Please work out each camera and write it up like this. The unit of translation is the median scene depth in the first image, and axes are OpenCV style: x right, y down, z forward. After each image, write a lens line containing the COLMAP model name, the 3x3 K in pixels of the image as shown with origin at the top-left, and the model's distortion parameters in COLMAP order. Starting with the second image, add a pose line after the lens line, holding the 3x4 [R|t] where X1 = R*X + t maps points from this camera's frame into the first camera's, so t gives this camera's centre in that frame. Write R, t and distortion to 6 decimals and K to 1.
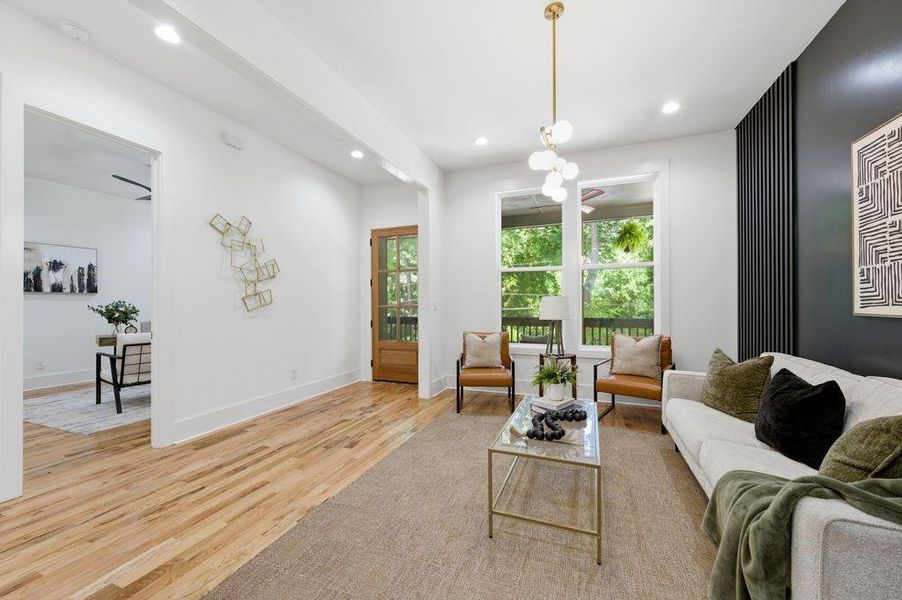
lens RADIAL K [[364.1, 0, 448.9], [0, 364.1, 303.9], [0, 0, 1]] dist [0.003666, -0.000306]
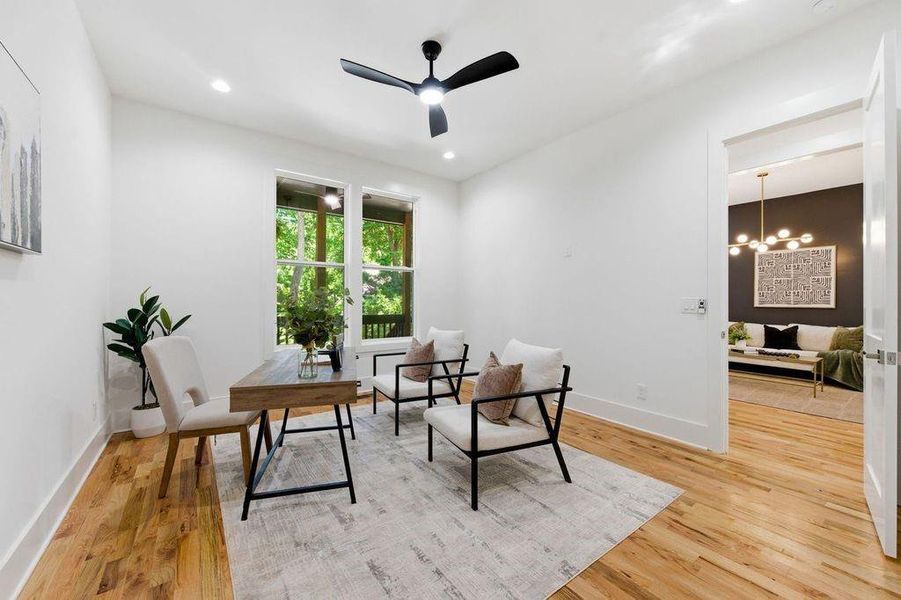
lens RADIAL K [[363.7, 0, 454.6], [0, 363.7, 300.9], [0, 0, 1]] dist [0.003666, -0.000306]
pose [[0.504289, 0.008158, 0.863496, -0.761608], [-0.008745, 0.999952, -0.004340, 0.004052], [-0.863491, -0.005362, 0.504336, 0.435893]]
